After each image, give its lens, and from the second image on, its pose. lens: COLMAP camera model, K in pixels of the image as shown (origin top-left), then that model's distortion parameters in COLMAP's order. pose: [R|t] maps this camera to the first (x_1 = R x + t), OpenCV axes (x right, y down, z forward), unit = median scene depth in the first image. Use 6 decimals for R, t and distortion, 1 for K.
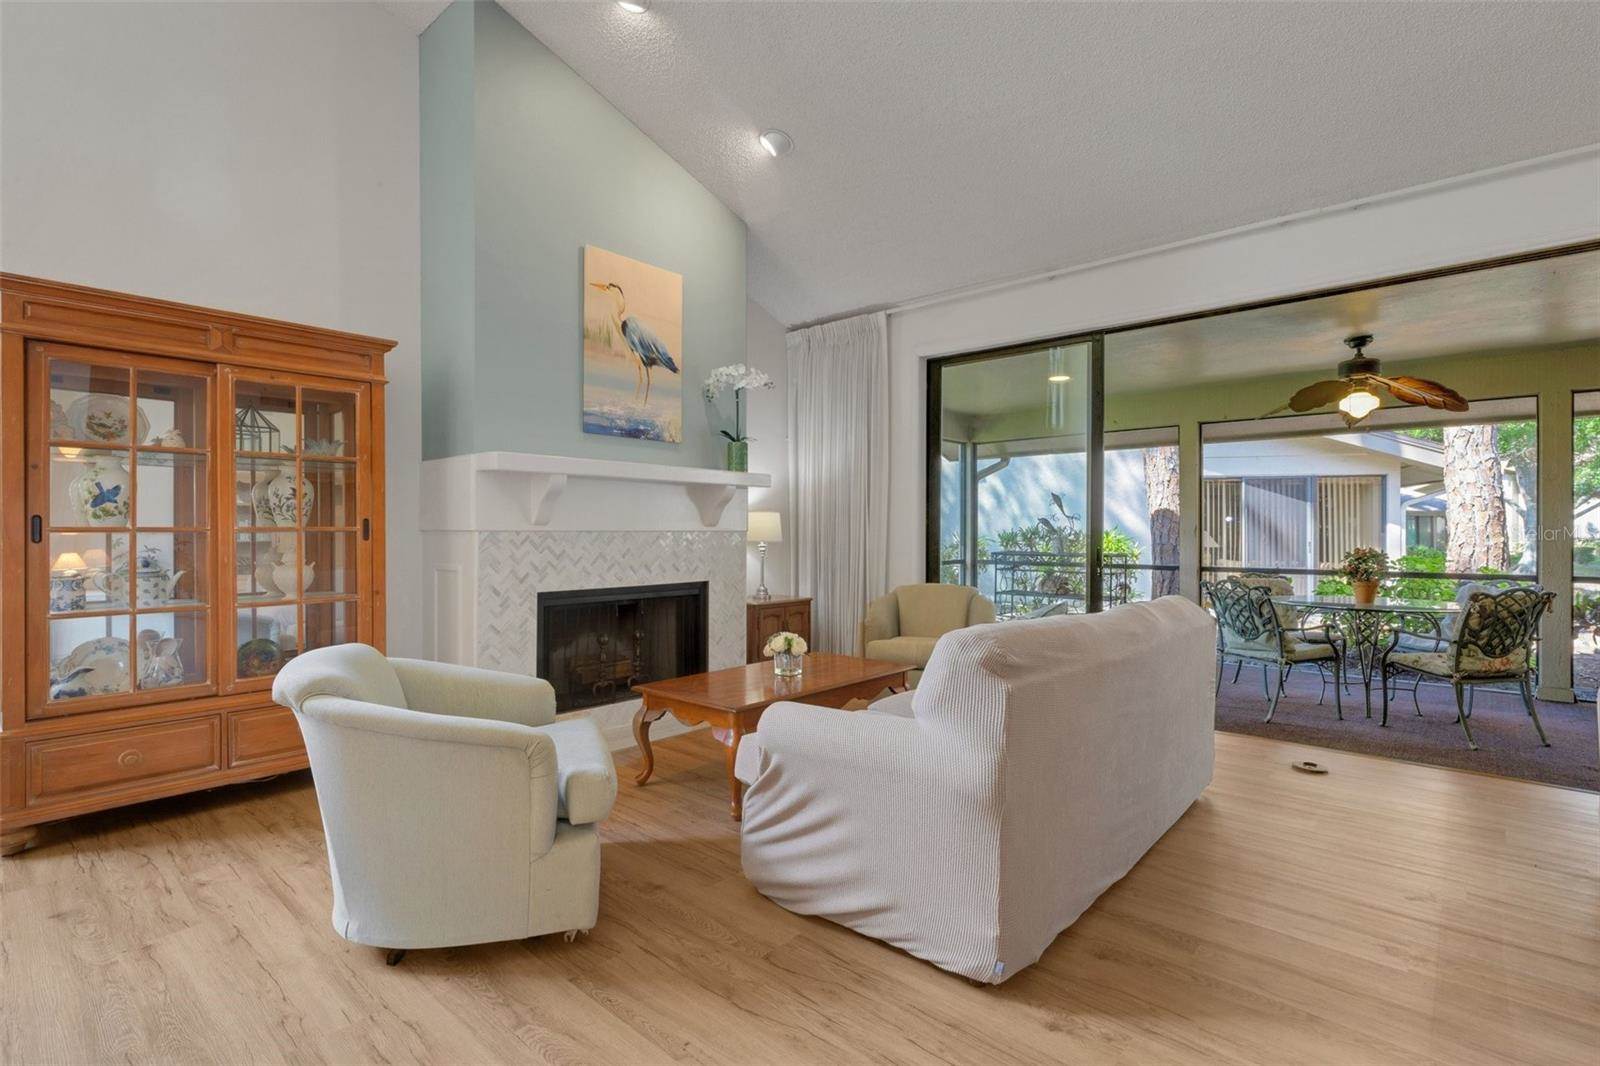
lens RADIAL K [[746.3, 0, 800.8], [0, 746.3, 526.5], [0, 0, 1]] dist [0.007868, -0.001001]
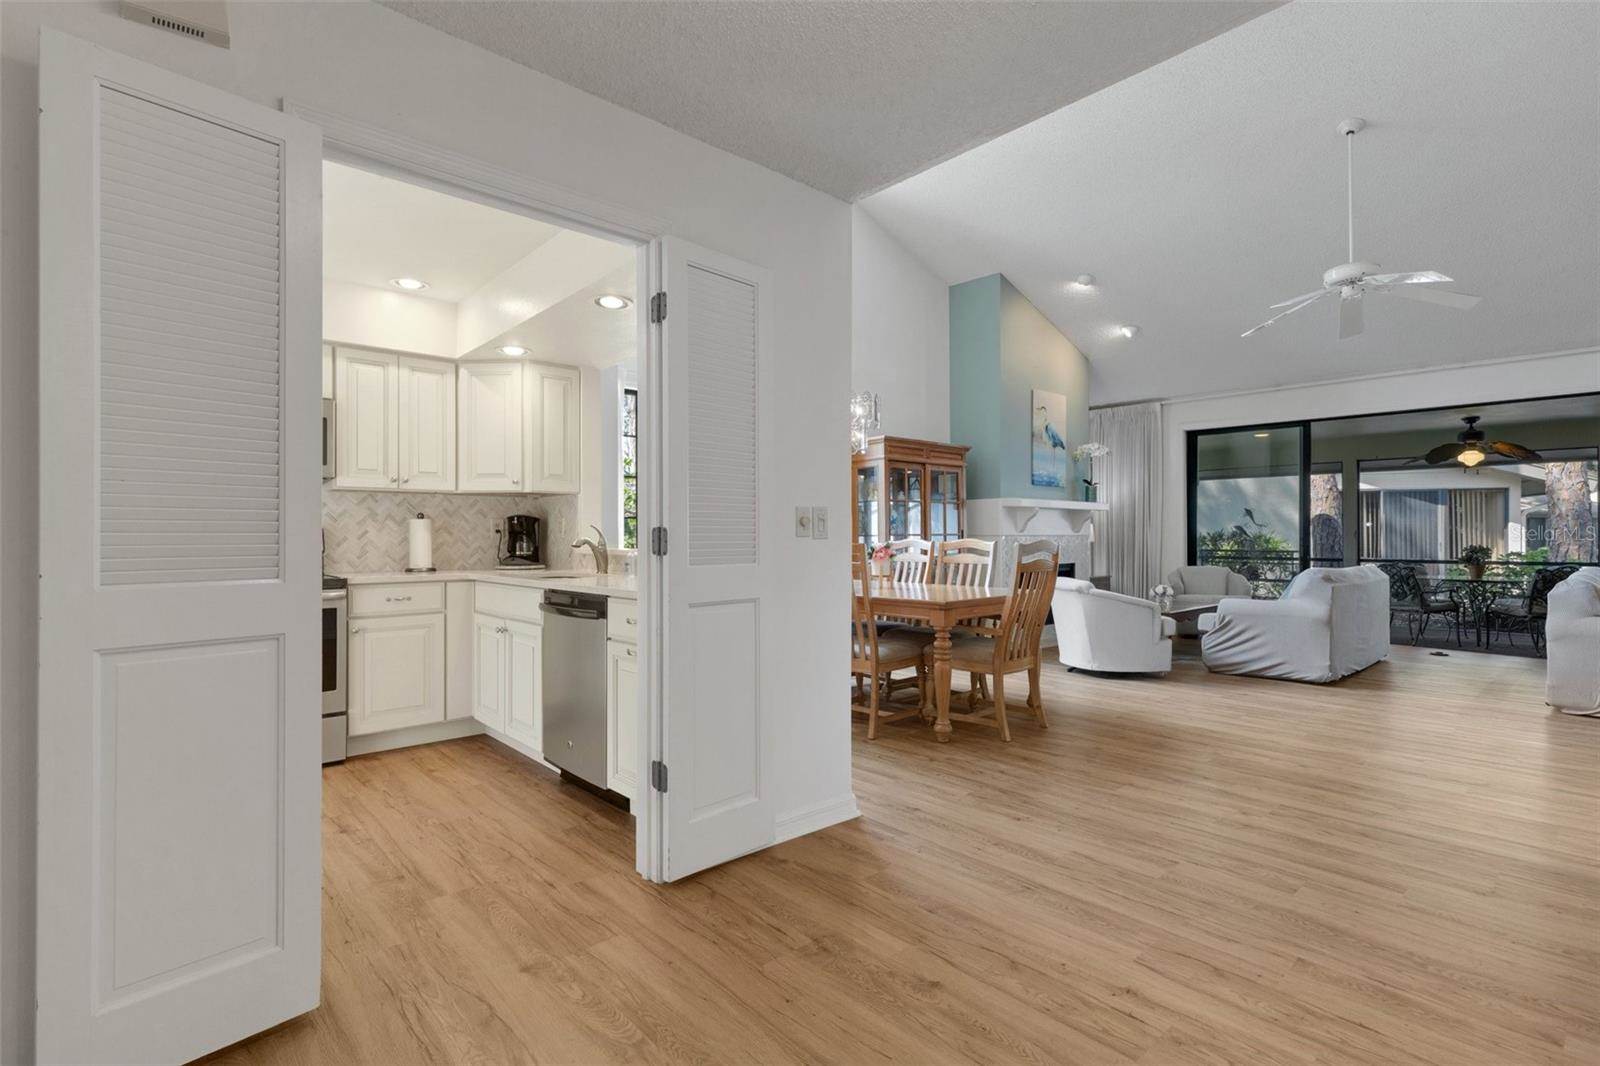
lens RADIAL K [[746.3, 0, 804.1], [0, 746.3, 528.1], [0, 0, 1]] dist [0.007868, -0.001001]
pose [[0.994198, -0.002427, -0.107538, -0.657752], [0.002122, 0.999993, -0.002949, -0.007757], [0.107544, 0.002704, 0.994197, -0.977817]]
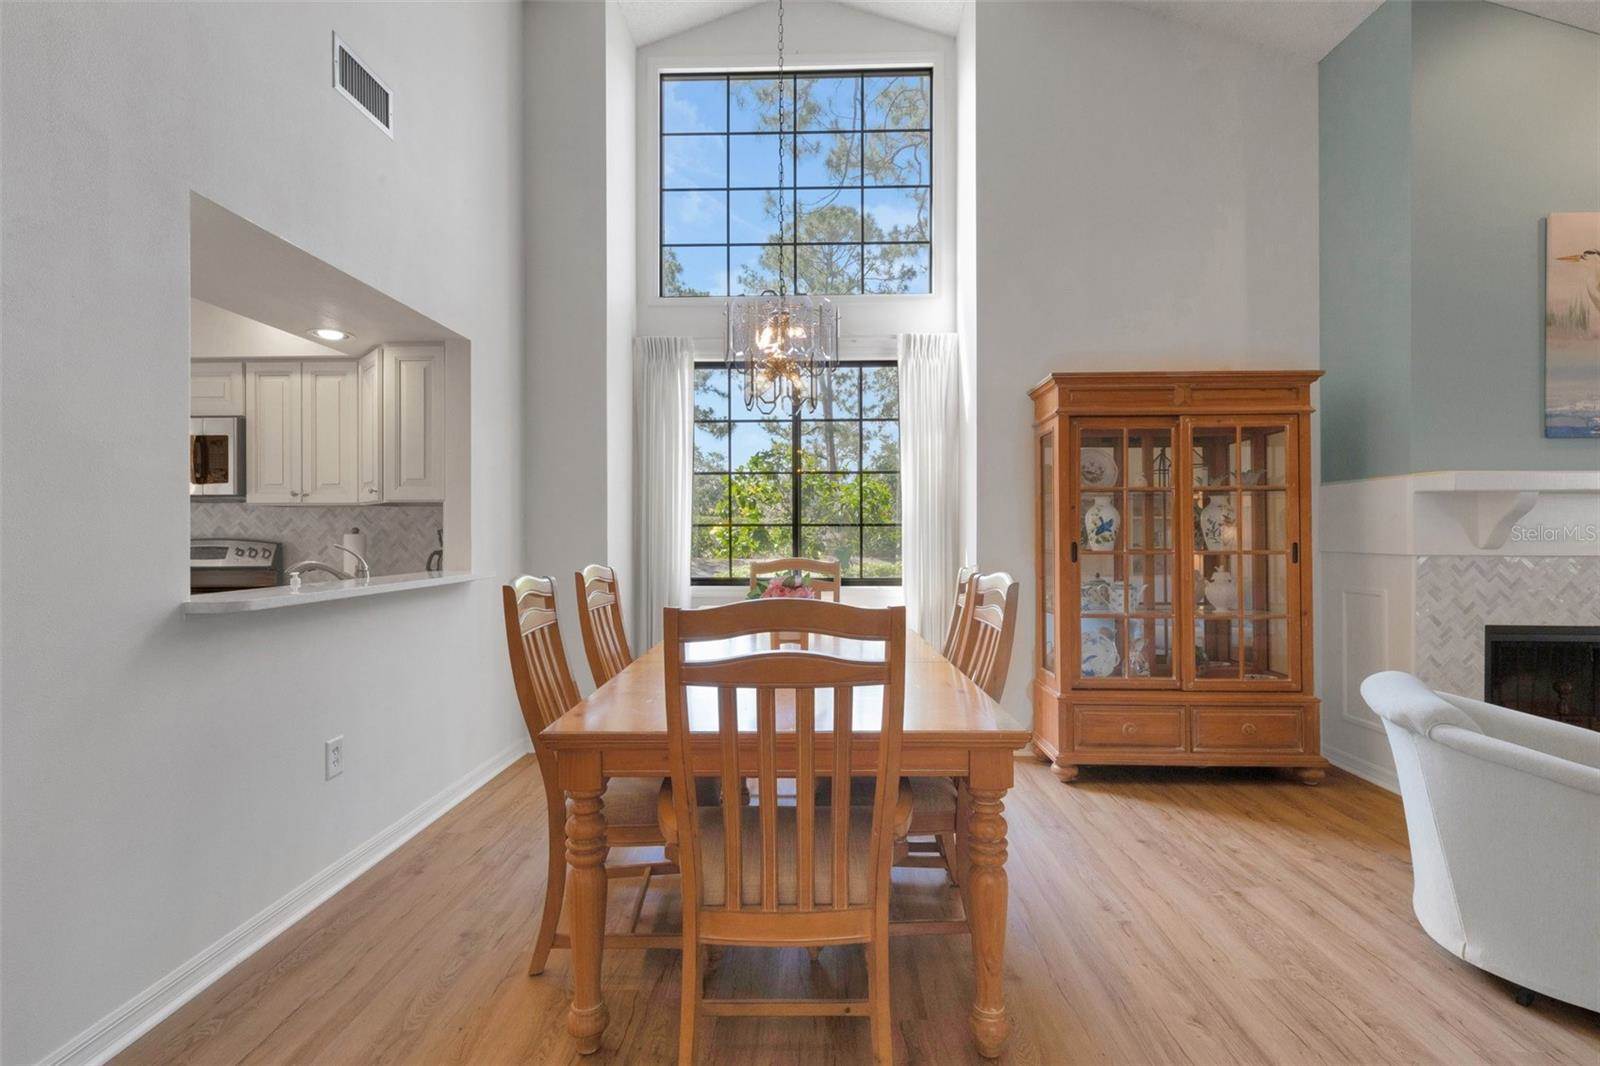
lens RADIAL K [[746.3, 0, 810.0], [0, 746.3, 531.3], [0, 0, 1]] dist [0.007868, -0.001001]
pose [[0.643690, -0.002353, -0.765283, -0.173098], [0.005291, 0.999985, 0.001376, -0.026210], [0.765268, -0.004935, 0.643693, -0.170956]]
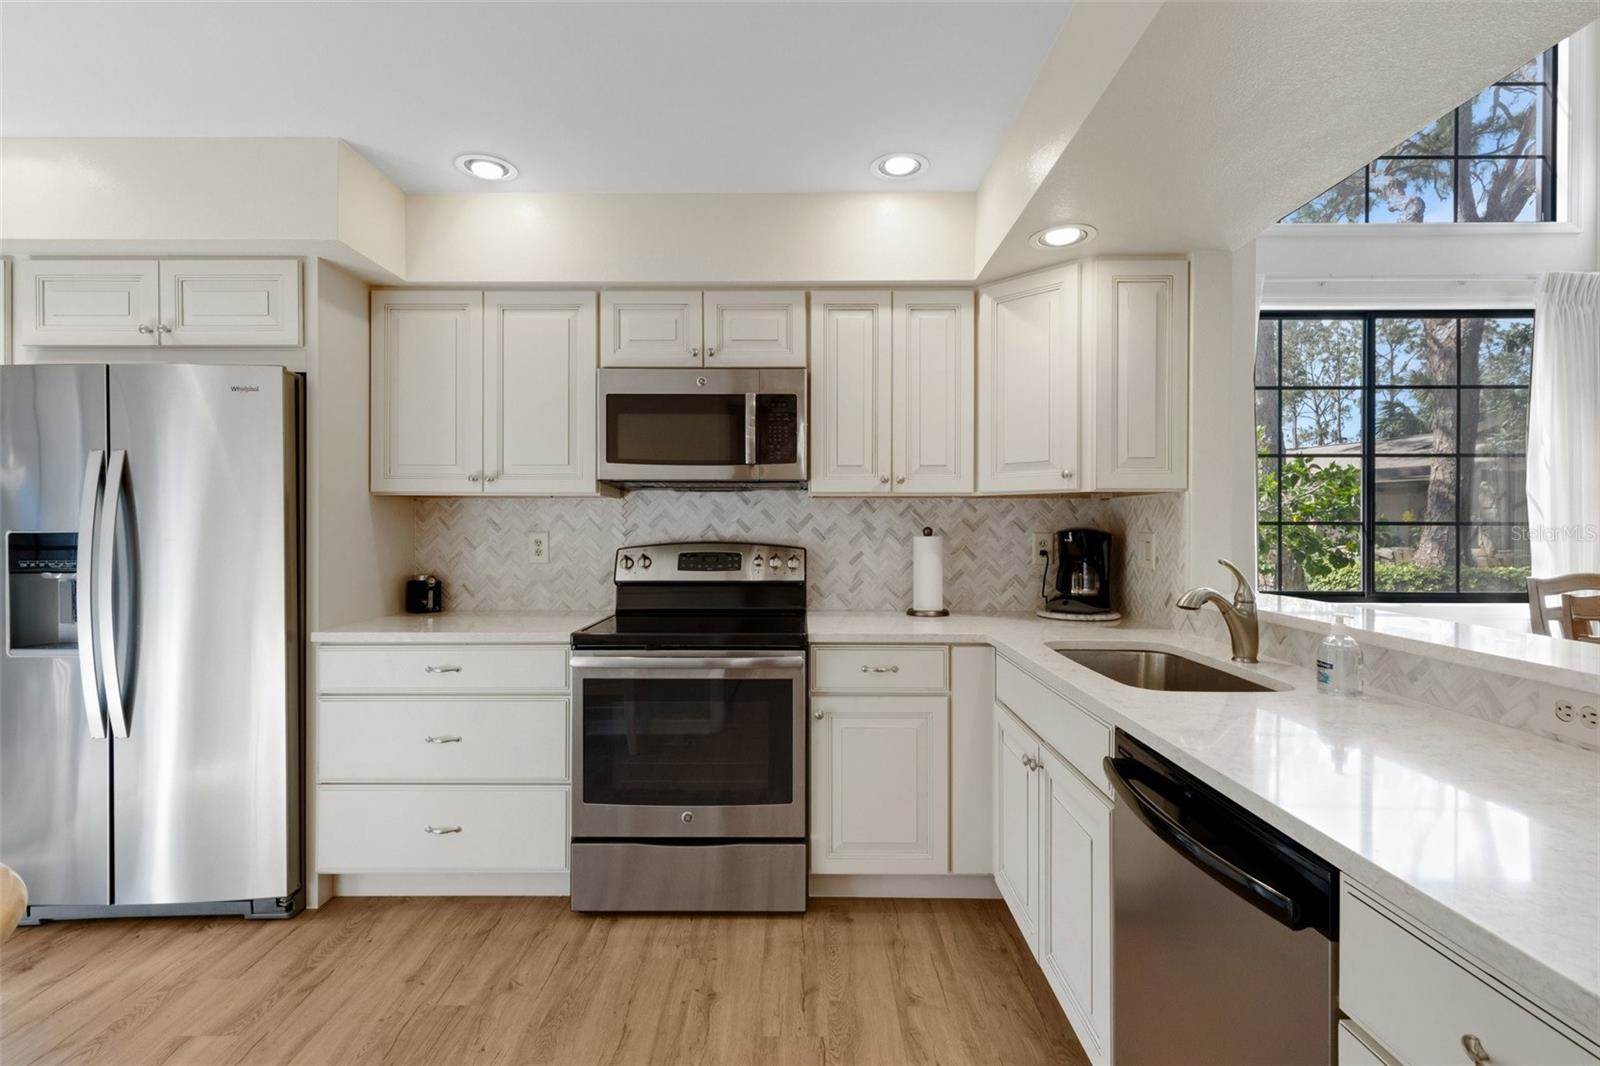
lens RADIAL K [[746.3, 0, 792.7], [0, 746.3, 524.9], [0, 0, 1]] dist [0.007868, -0.001001]
pose [[0.654703, 0.003555, -0.755878, -0.859828], [0.001317, 0.999982, 0.005844, -0.039280], [0.755885, -0.004822, 0.654687, -0.546500]]
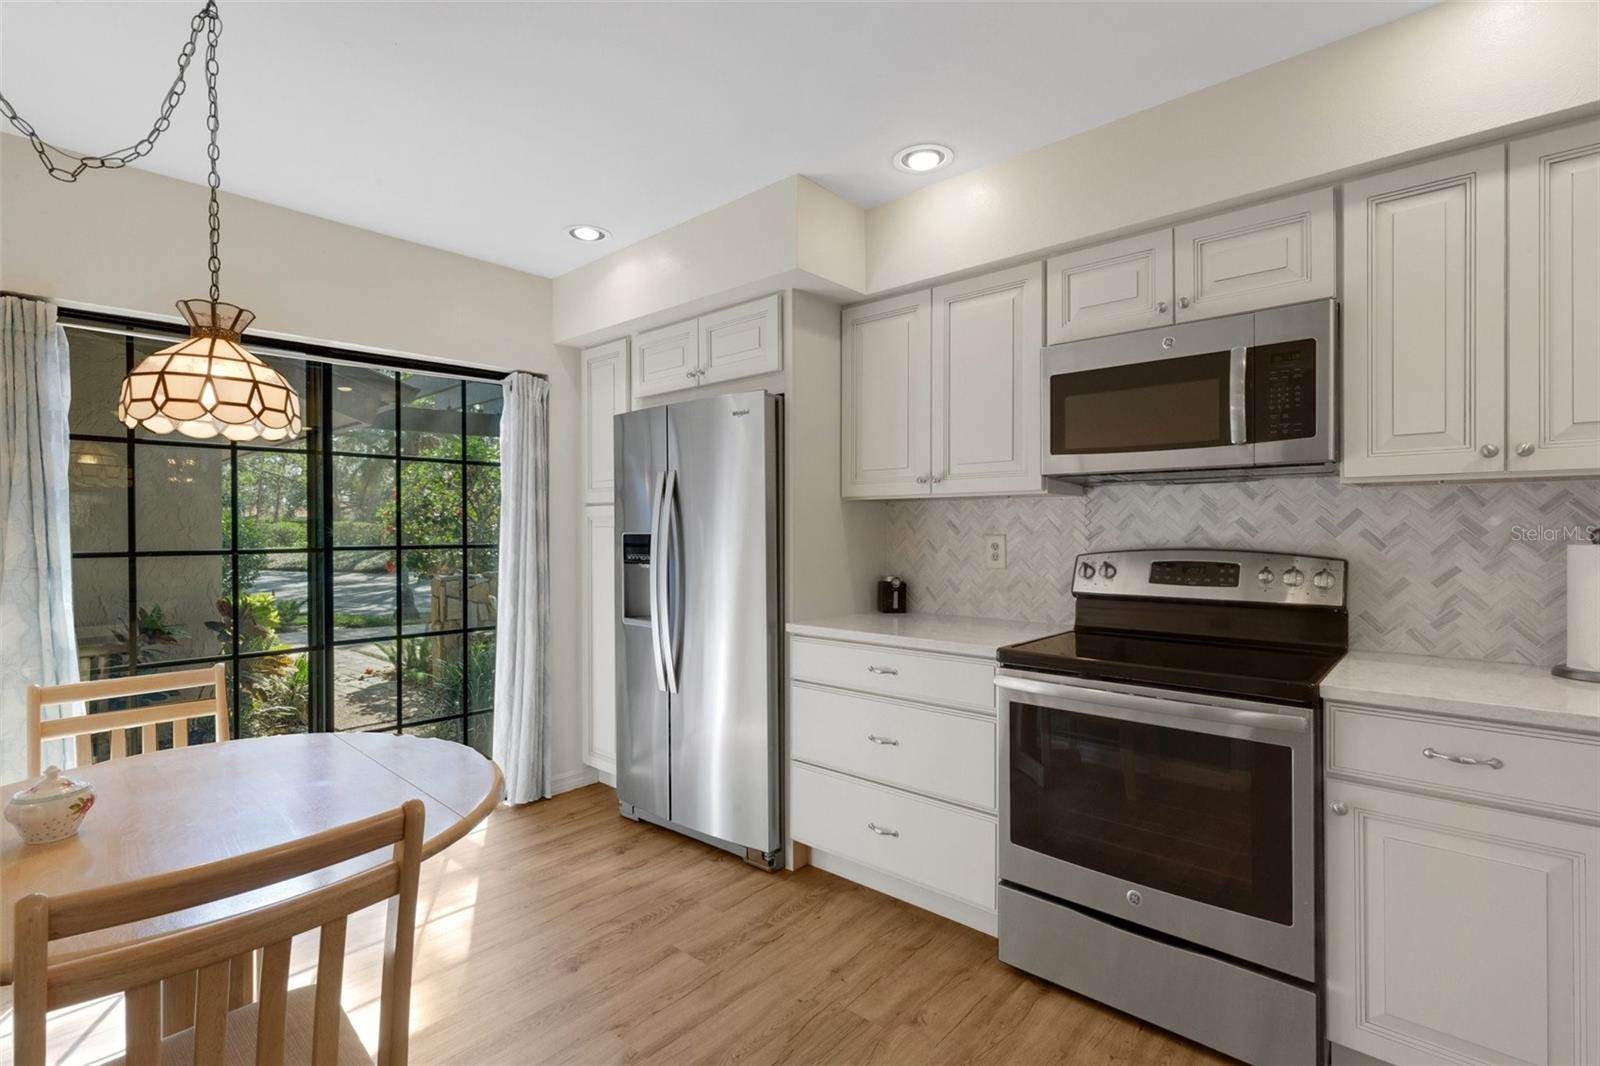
lens RADIAL K [[746.3, 0, 803.9], [0, 746.3, 529.3], [0, 0, 1]] dist [0.007868, -0.001001]
pose [[-0.000229, 0.003825, -0.999993, -0.893521], [0.007279, 0.999966, 0.003823, -0.037491], [0.999973, -0.007278, -0.000257, -0.430470]]
